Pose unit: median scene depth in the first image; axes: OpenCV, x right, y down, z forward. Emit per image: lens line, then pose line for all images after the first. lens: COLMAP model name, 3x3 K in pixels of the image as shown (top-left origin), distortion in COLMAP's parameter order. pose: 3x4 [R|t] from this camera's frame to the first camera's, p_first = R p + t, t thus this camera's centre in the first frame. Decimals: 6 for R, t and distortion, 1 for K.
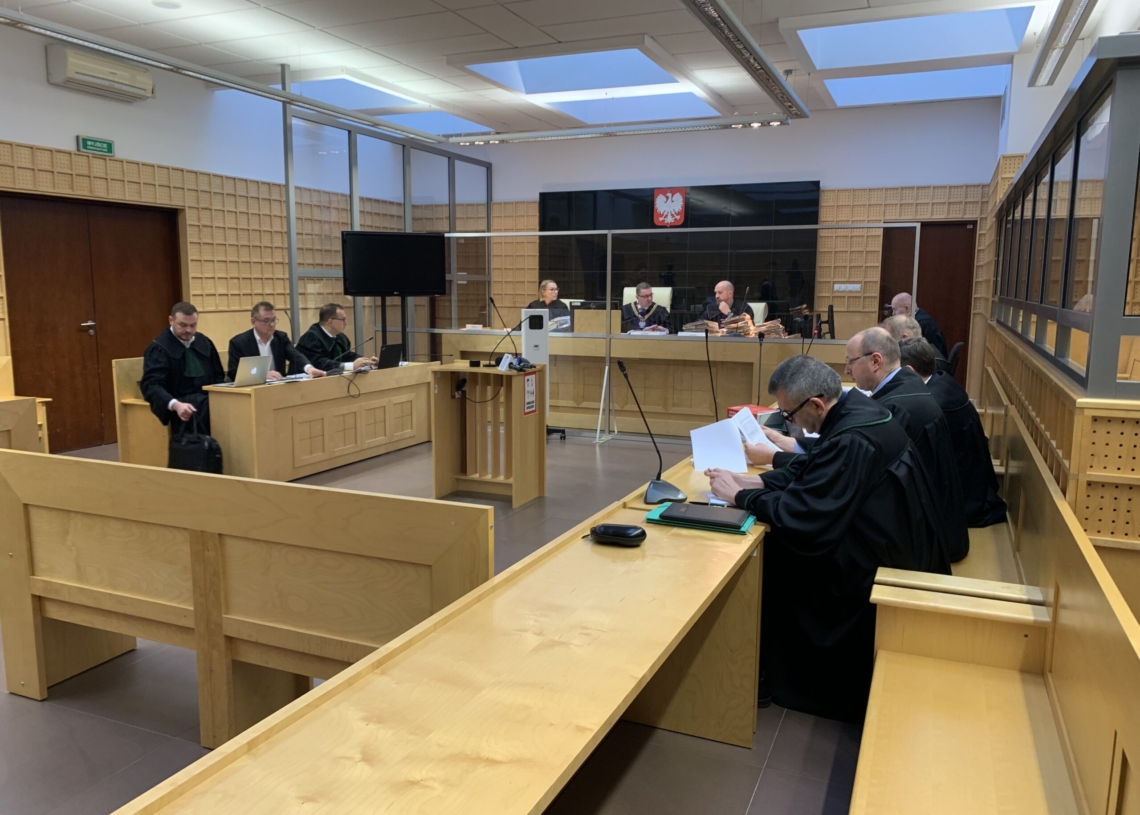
lens RADIAL K [[866.0, 0, 566.6], [0, 866.0, 423.1], [0, 0, 1]] dist [0.009125, -0.000064]
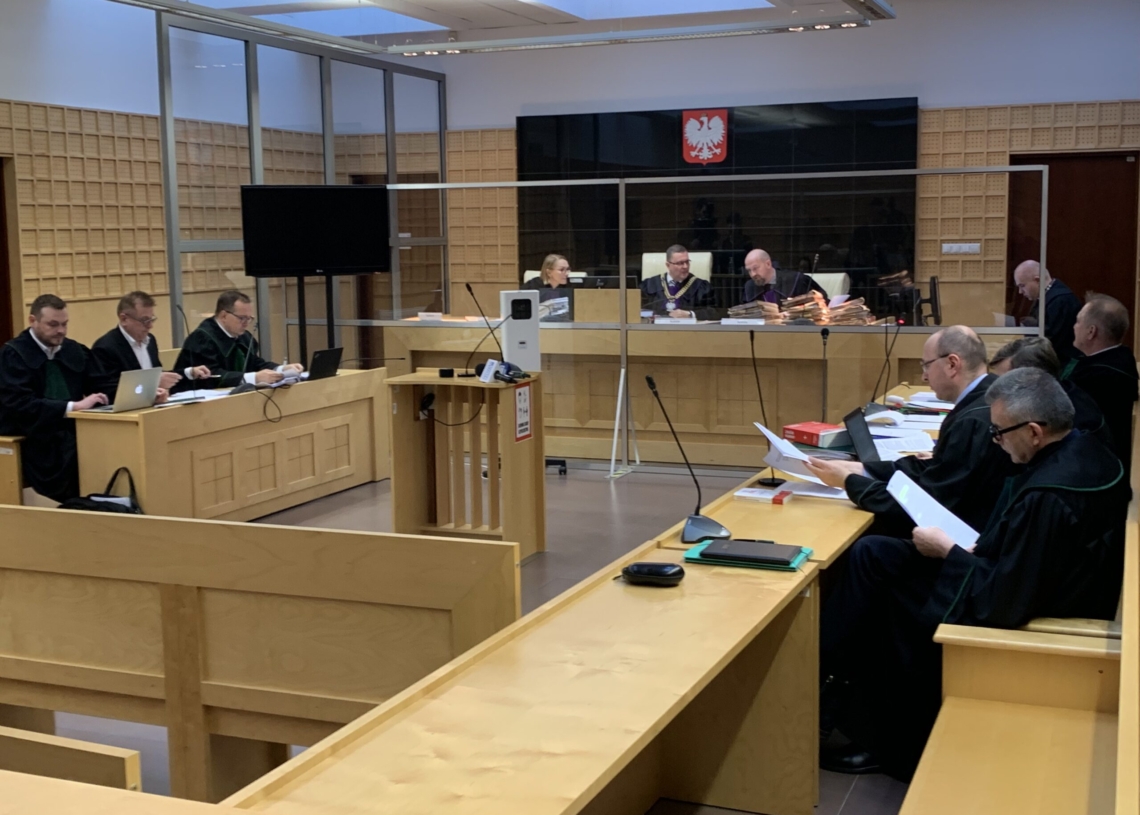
lens RADIAL K [[1434.9, 0, 570.0], [0, 1434.9, 407.5], [0, 0, 1]] dist [0.019782, 0.053292]
pose [[0.999593, -0.023433, 0.016272, -0.016825], [0.023906, 0.999279, -0.029497, -0.000662], [-0.015569, 0.029874, 0.999432, -0.176072]]
